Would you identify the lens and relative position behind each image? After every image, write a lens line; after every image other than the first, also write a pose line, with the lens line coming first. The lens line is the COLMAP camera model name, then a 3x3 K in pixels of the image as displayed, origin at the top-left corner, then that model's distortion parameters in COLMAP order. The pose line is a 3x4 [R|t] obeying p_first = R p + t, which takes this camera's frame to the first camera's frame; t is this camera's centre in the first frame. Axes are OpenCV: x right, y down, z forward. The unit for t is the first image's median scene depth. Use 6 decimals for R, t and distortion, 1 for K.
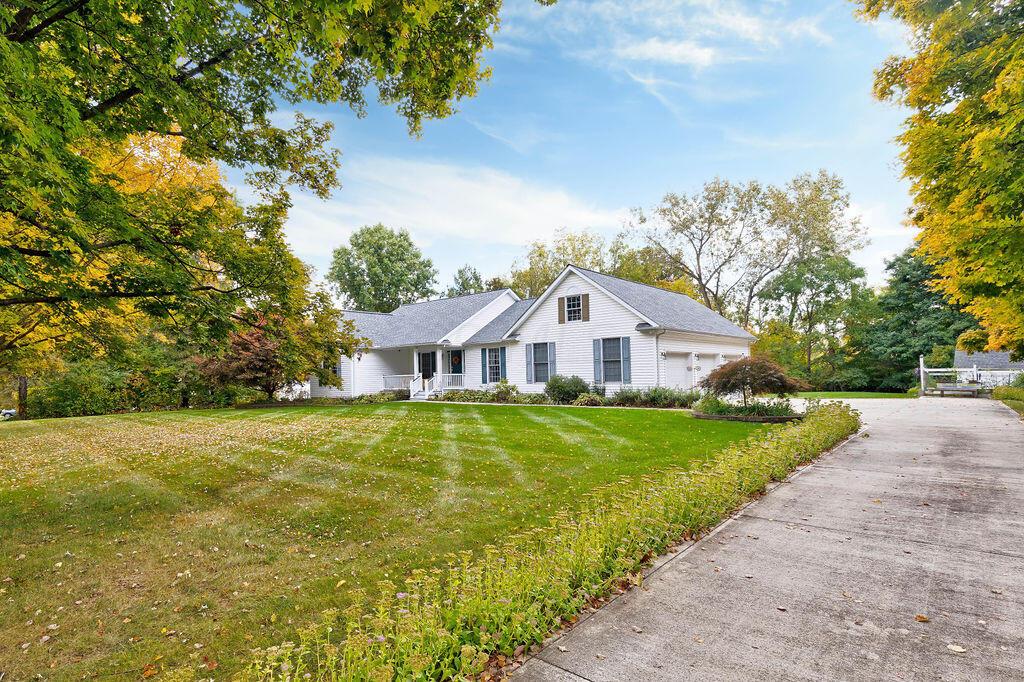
lens RADIAL K [[525.0, 0, 471.0], [0, 525.0, 351.8], [0, 0, 1]] dist [0.032335, 0.000138]
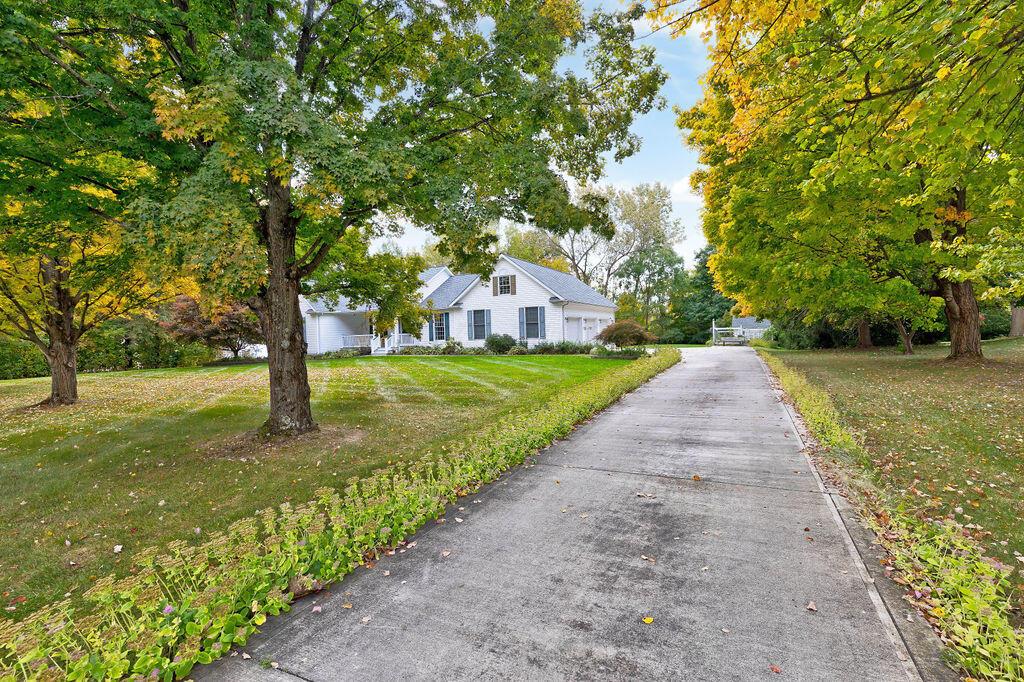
lens RADIAL K [[477.8, 0, 488.3], [0, 477.8, 326.0], [0, 0, 1]] dist [0.025964, 0.000147]
pose [[0.967944, -0.003038, 0.251147, -0.139314], [-0.002413, 0.999768, 0.021395, -0.002167], [-0.251154, -0.021315, 0.967713, -0.179824]]
